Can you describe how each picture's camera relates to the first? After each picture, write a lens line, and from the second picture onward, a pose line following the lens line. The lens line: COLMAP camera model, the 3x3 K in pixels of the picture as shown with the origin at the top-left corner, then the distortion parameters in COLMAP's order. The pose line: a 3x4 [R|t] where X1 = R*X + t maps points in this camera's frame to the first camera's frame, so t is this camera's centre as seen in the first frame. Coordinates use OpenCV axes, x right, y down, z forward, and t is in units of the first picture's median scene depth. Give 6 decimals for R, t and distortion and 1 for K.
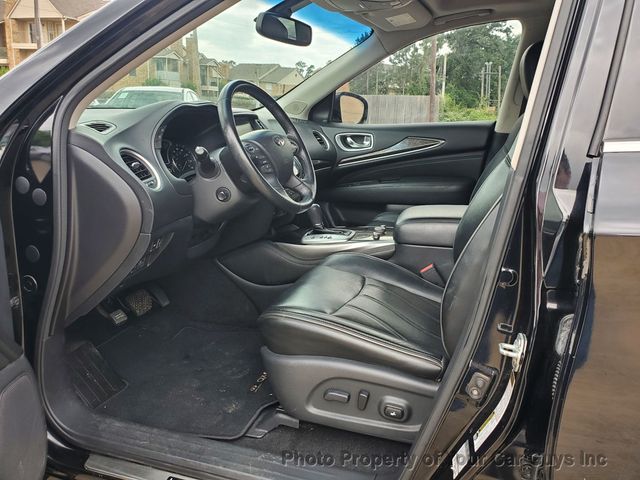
lens RADIAL K [[500.7, 0, 323.1], [0, 500.7, 239.3], [0, 0, 1]] dist [0.017996, 0.008180]
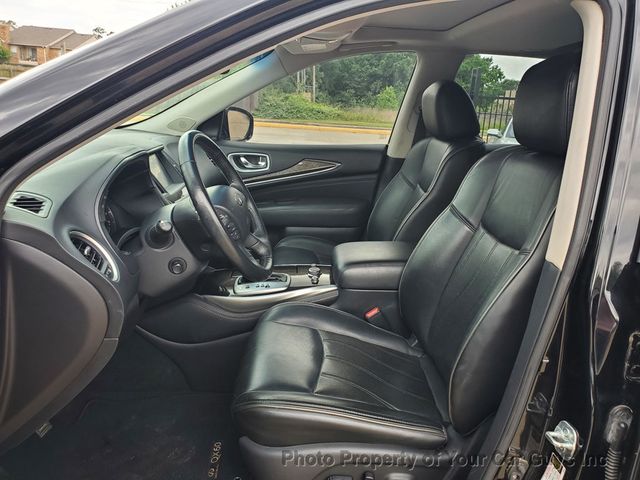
lens RADIAL K [[500.7, 0, 323.1], [0, 500.7, 239.3], [0, 0, 1]] dist [0.017996, 0.008180]
pose [[0.934954, -0.056927, 0.350172, -0.215043], [0.042560, 0.997911, 0.048596, -0.133779], [-0.352207, -0.030531, 0.935424, 0.098498]]
